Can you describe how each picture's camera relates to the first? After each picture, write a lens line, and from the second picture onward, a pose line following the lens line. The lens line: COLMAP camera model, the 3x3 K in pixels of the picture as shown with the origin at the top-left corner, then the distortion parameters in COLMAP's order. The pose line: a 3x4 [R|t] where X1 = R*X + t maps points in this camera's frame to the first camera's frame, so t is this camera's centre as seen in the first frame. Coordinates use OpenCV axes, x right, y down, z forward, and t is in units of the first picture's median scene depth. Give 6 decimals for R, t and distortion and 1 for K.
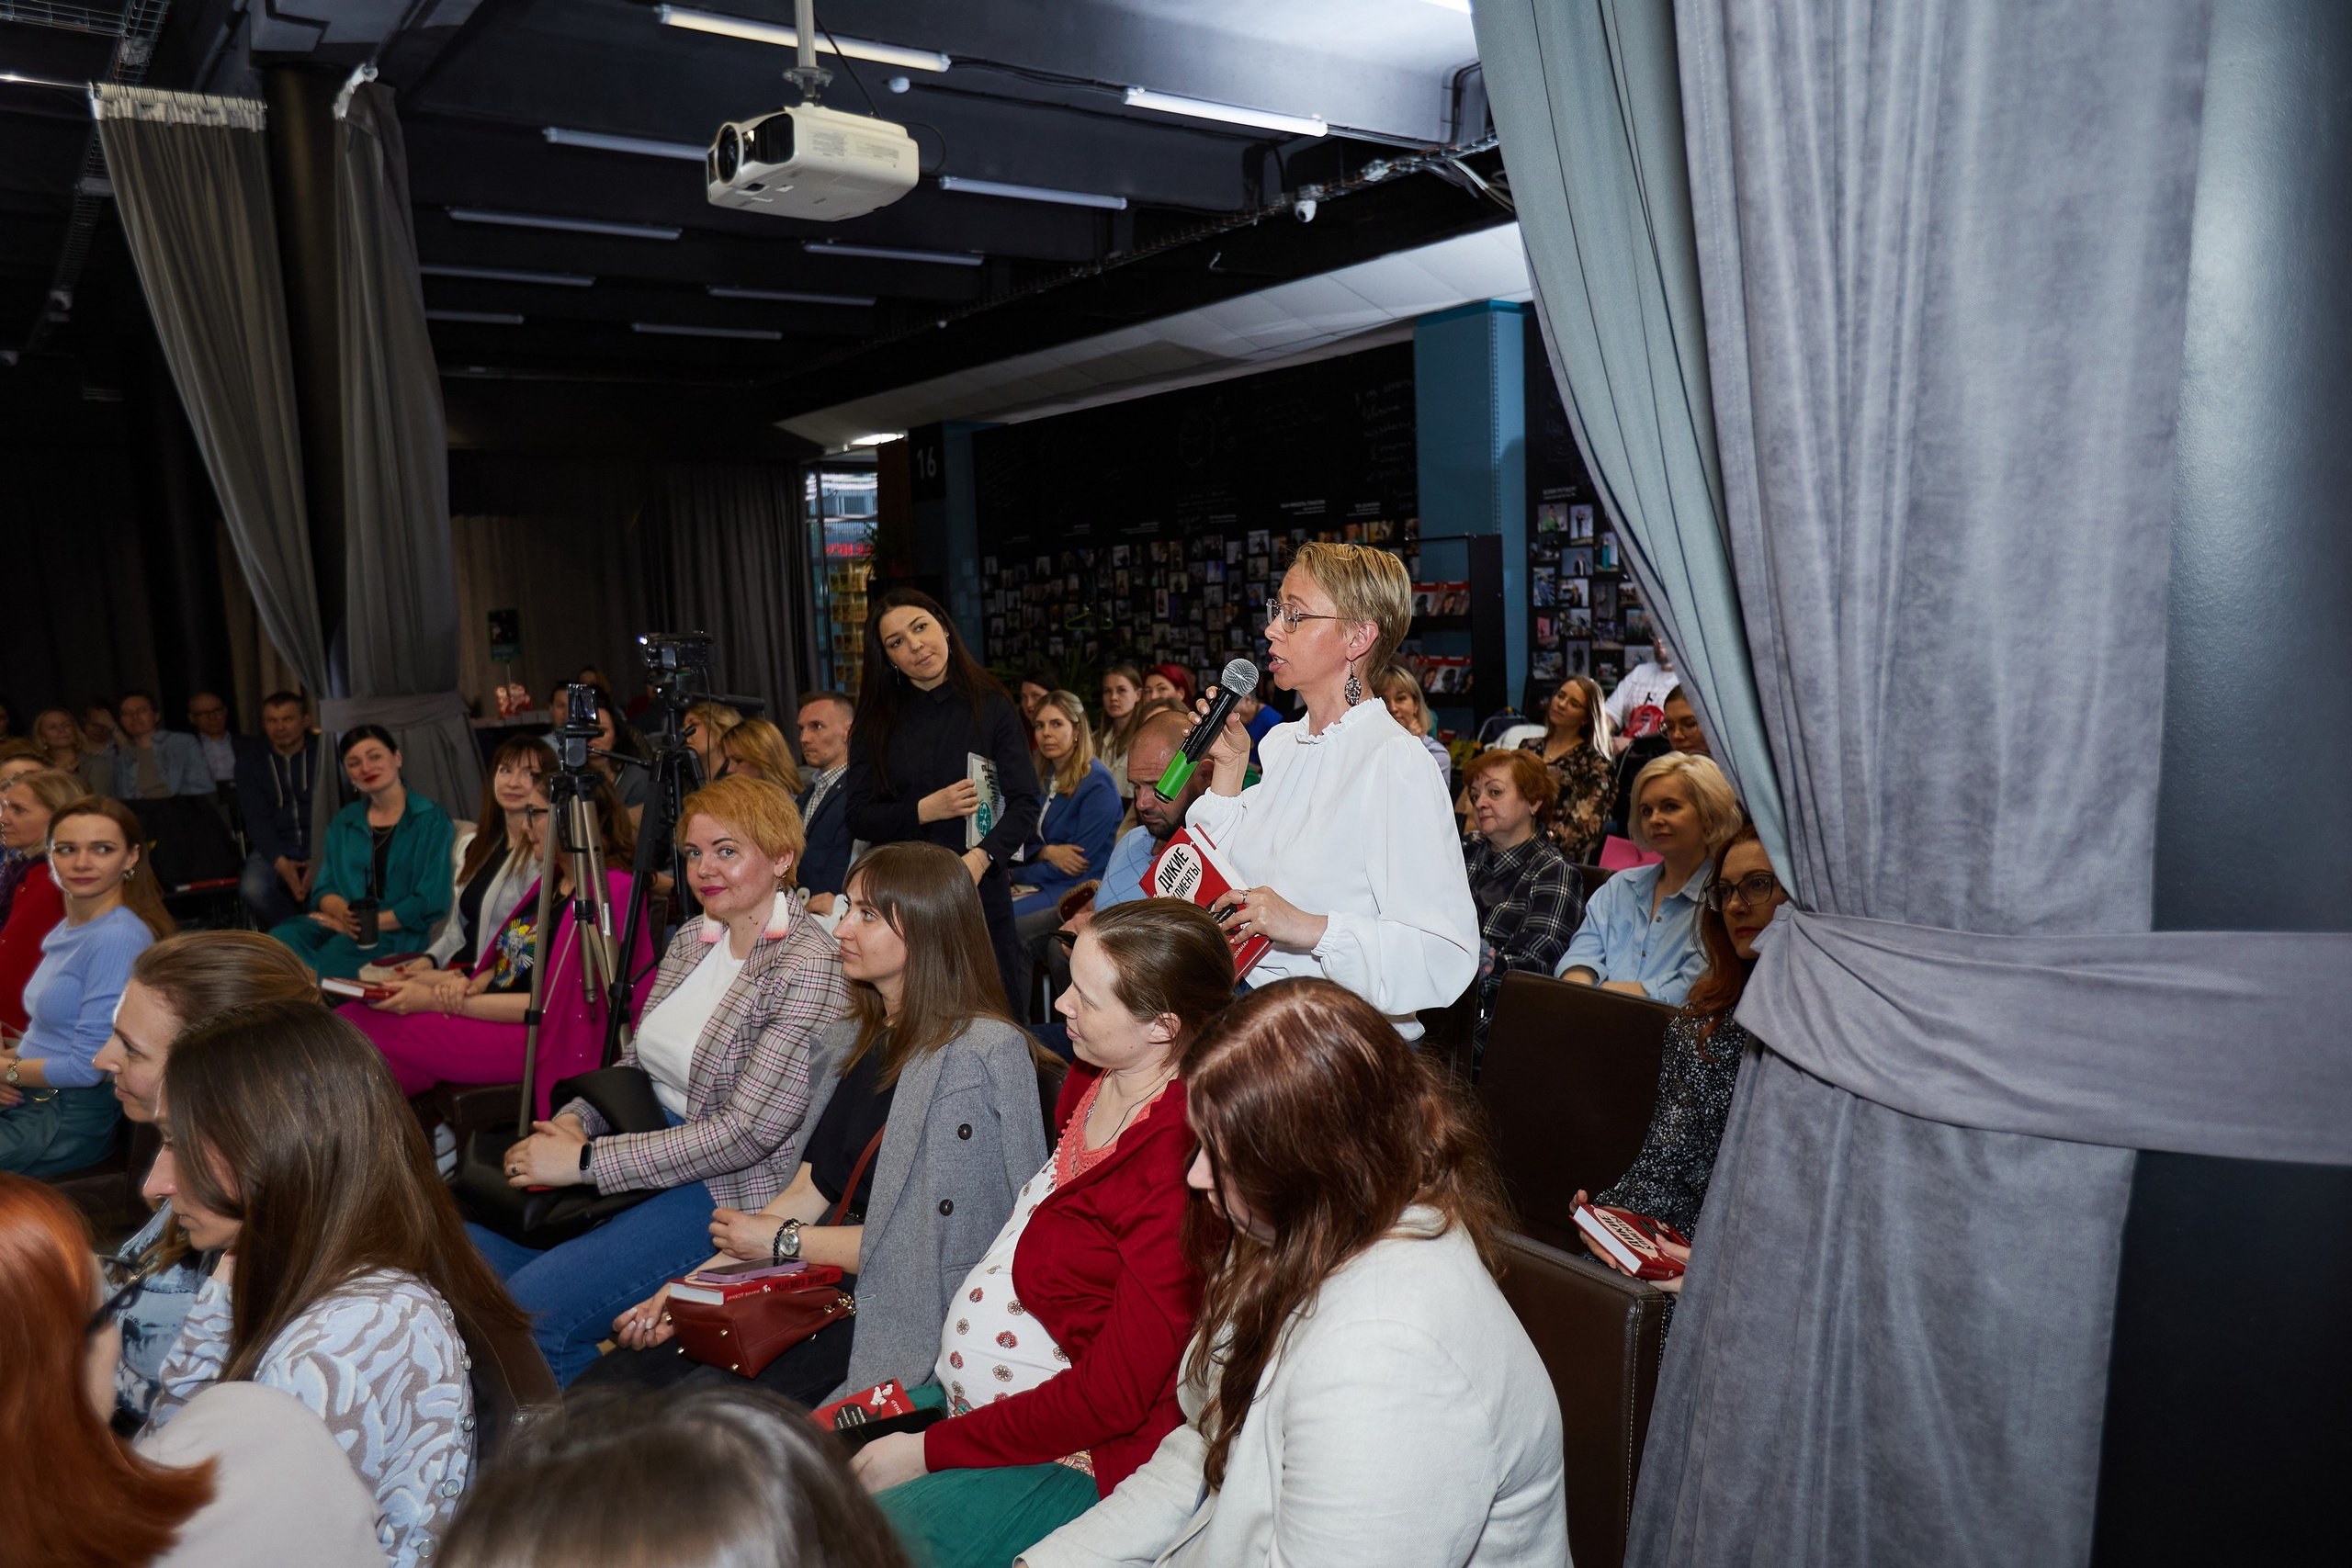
lens RADIAL K [[1612.6, 0, 1163.4], [0, 1612.6, 816.4], [0, 0, 1]] dist [-0.065154, 0.080609]
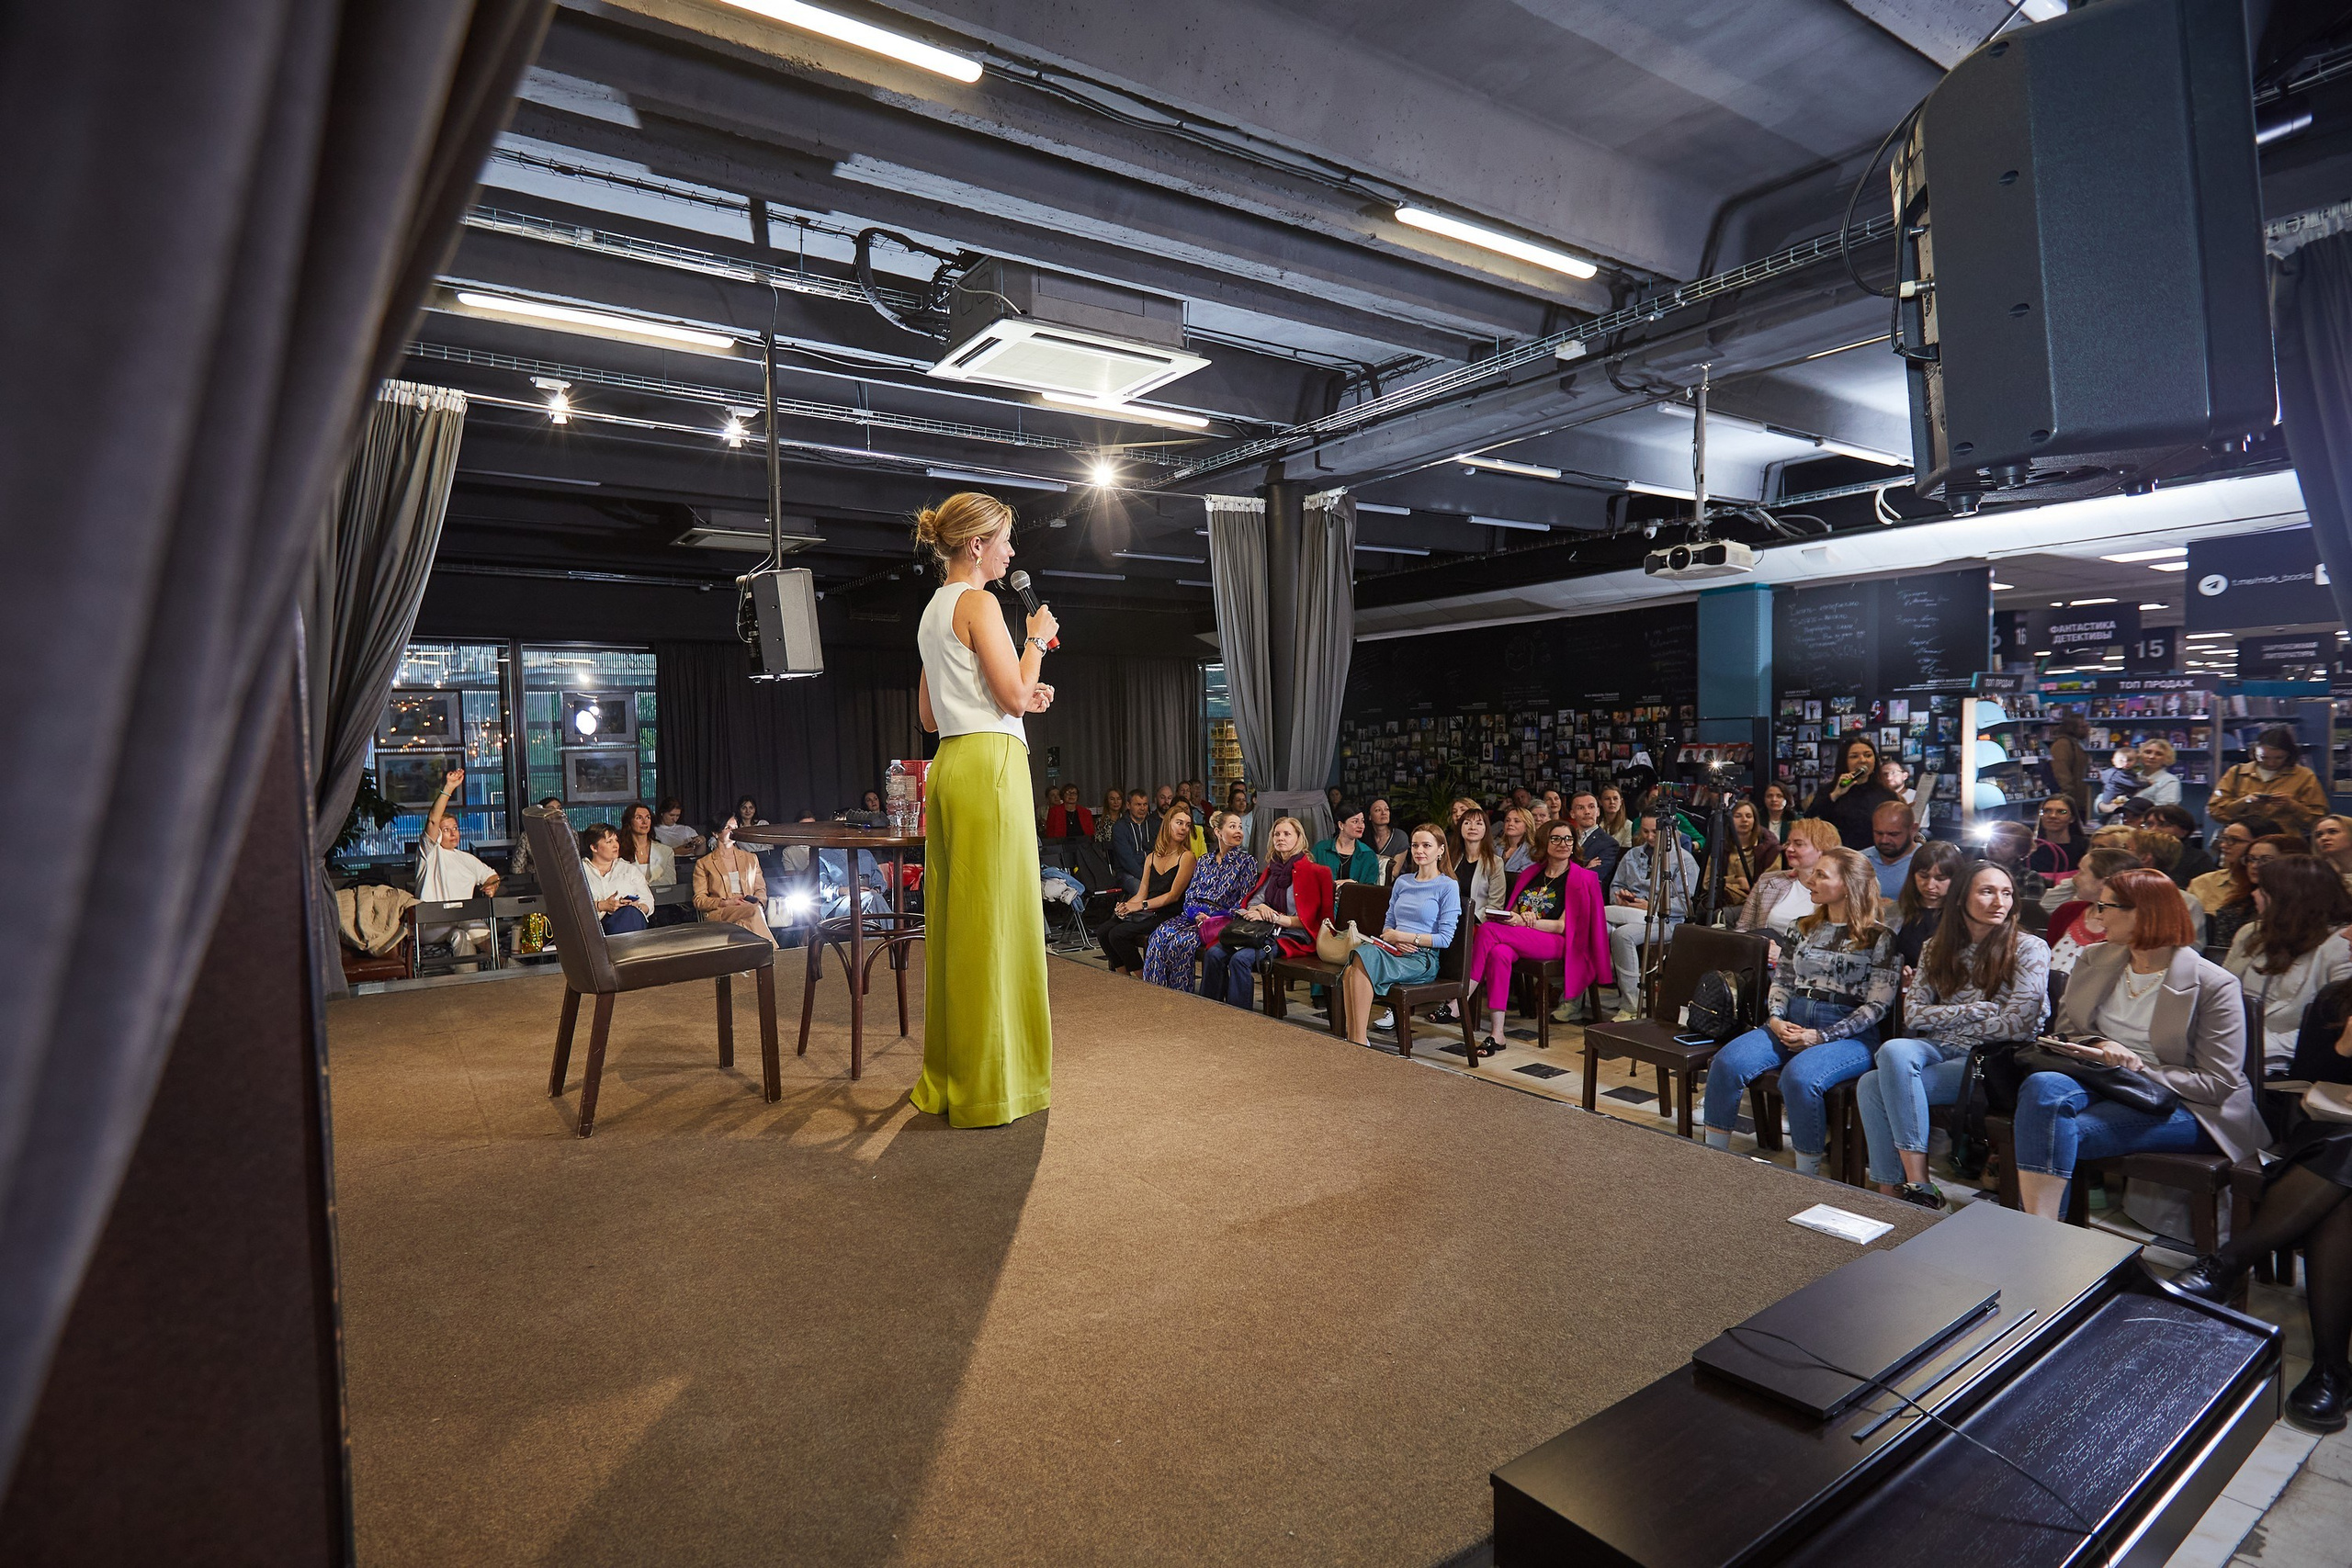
lens RADIAL K [[1174.2, 0, 1150.8], [0, 1174.2, 806.6], [0, 0, 1]] dist [-0.003012, 0.000033]
pose [[0.998363, 0.022997, -0.052376, -0.280896], [-0.027217, 0.996314, -0.081346, 0.031364], [0.050313, 0.082638, 0.995309, -0.211895]]
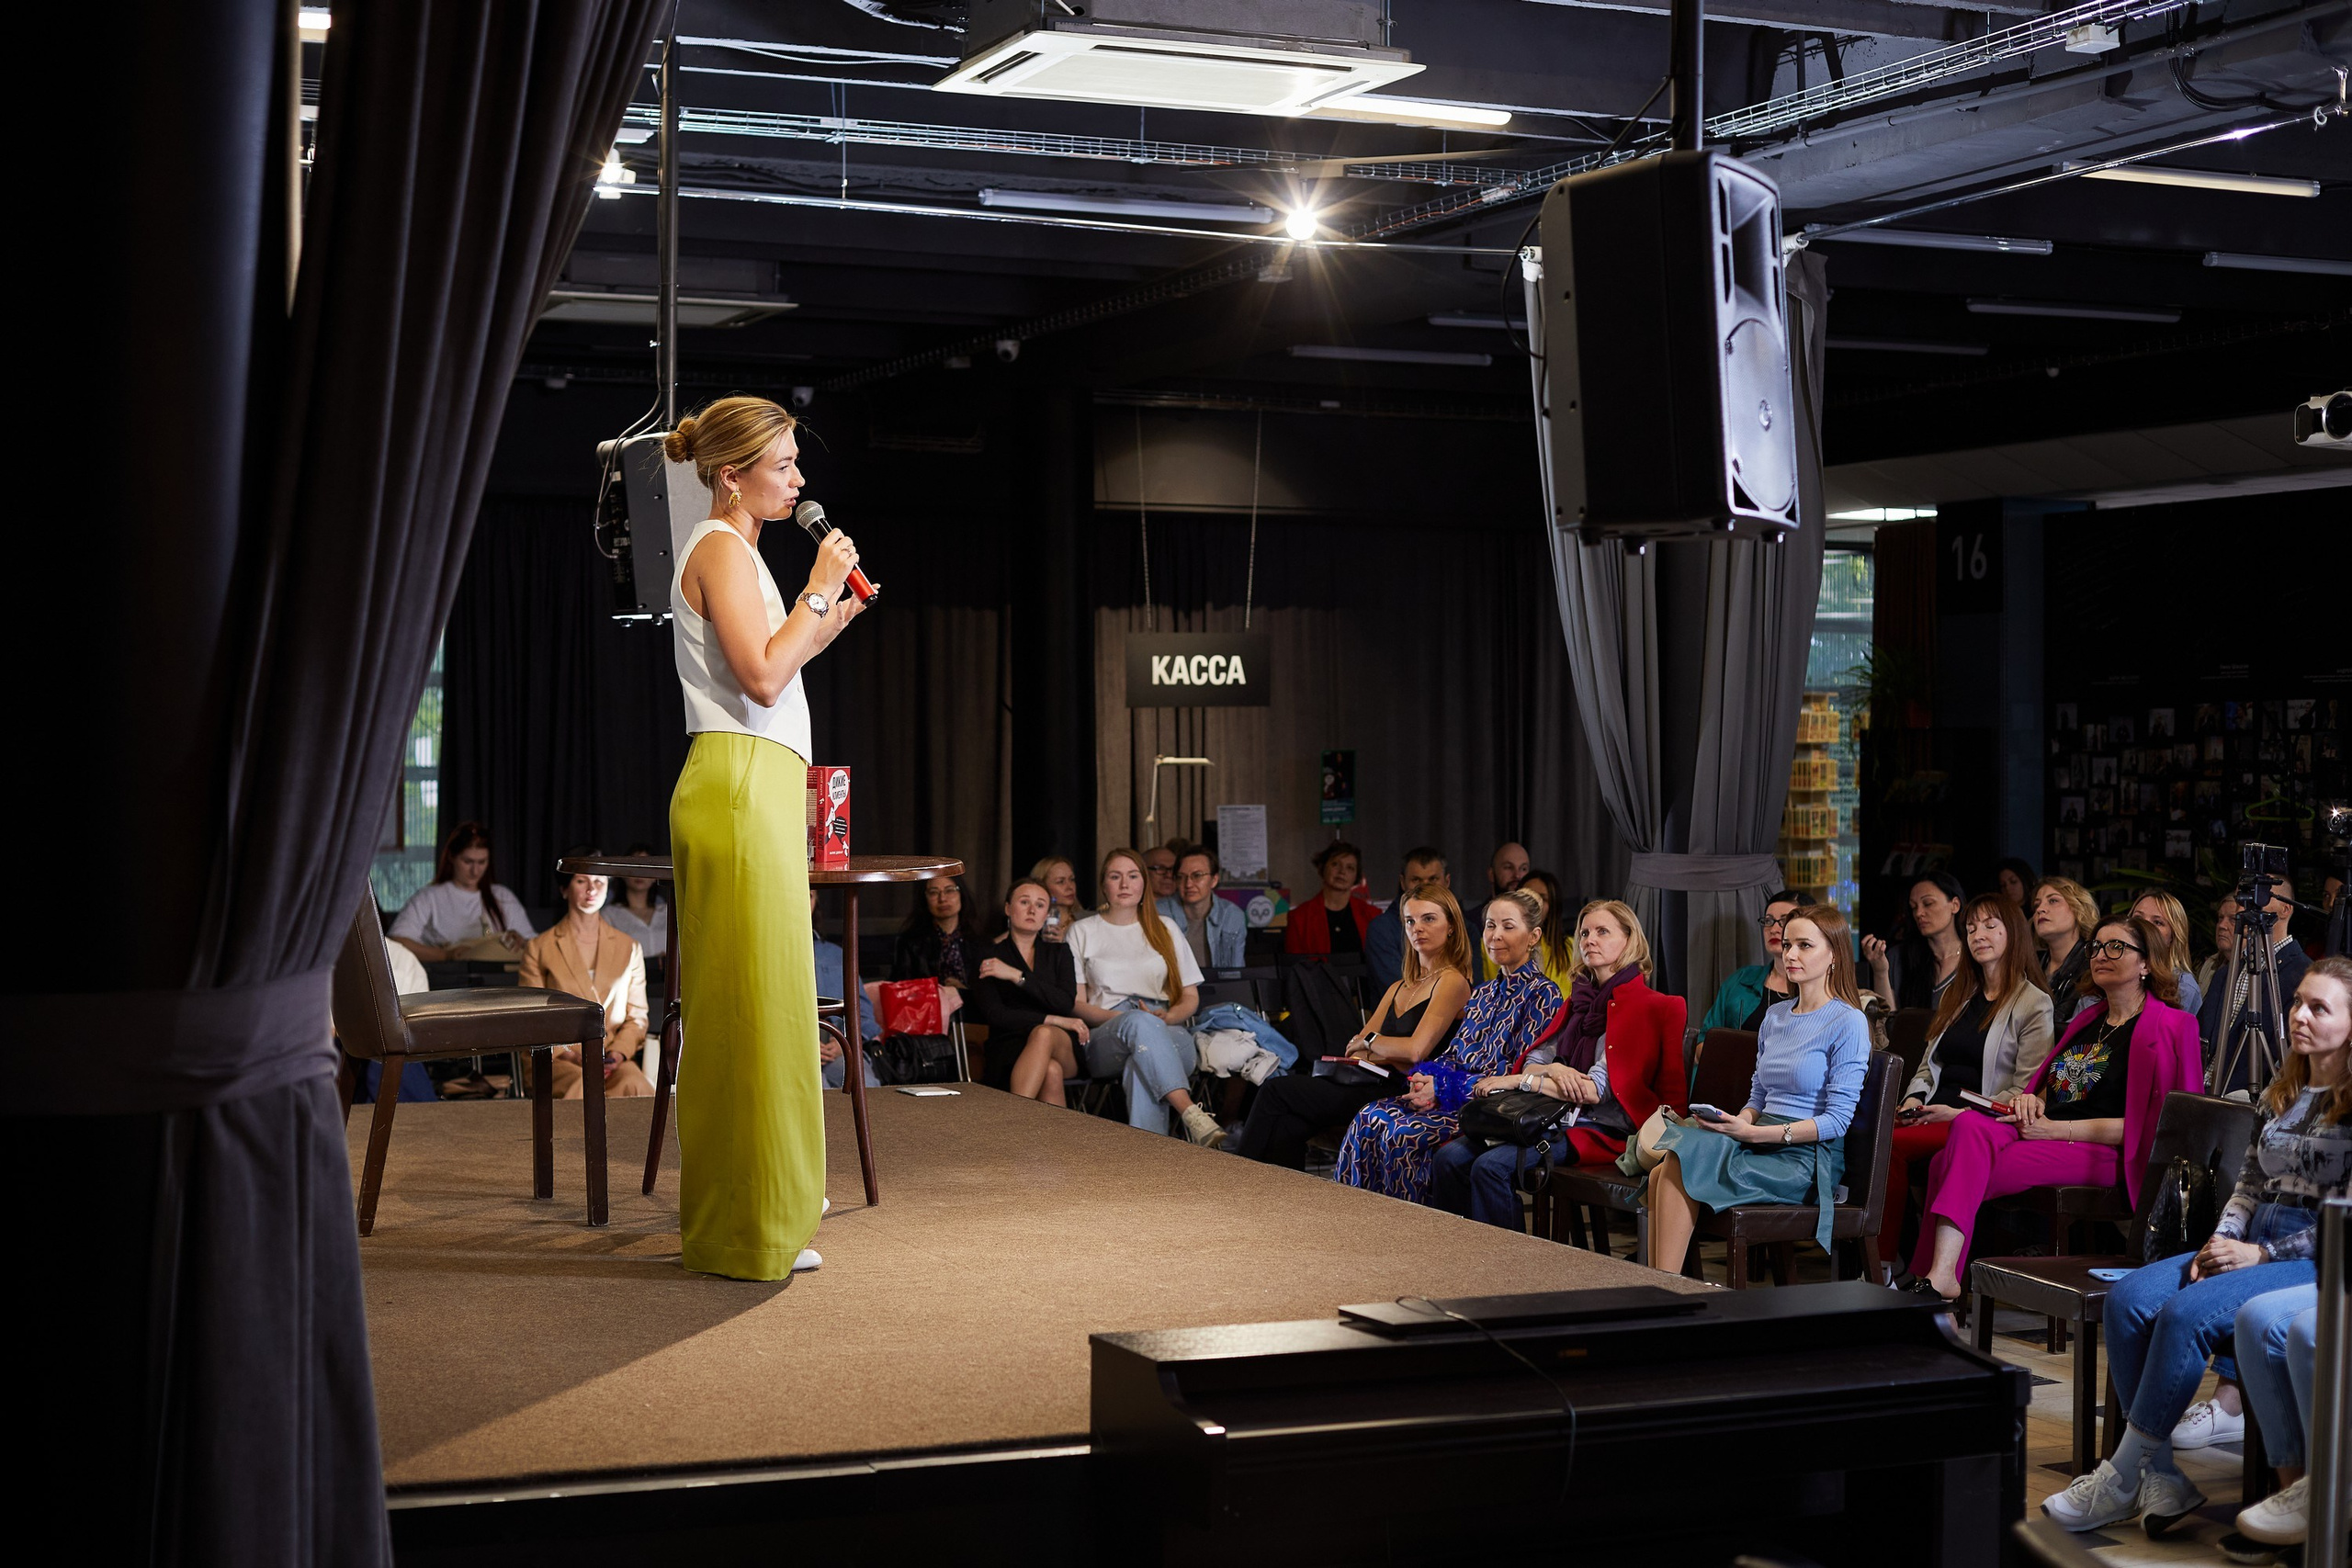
lens RADIAL K [[3468.2, 0, 1223.5], [0, 3468.2, 791.2], [0, 0, 1]] dist [-0.140571, 0.079345]
pose [[0.974445, 0.045040, -0.220066, -0.152705], [-0.071284, 0.991057, -0.112806, 0.065384], [0.213017, 0.125611, 0.968941, -0.492781]]
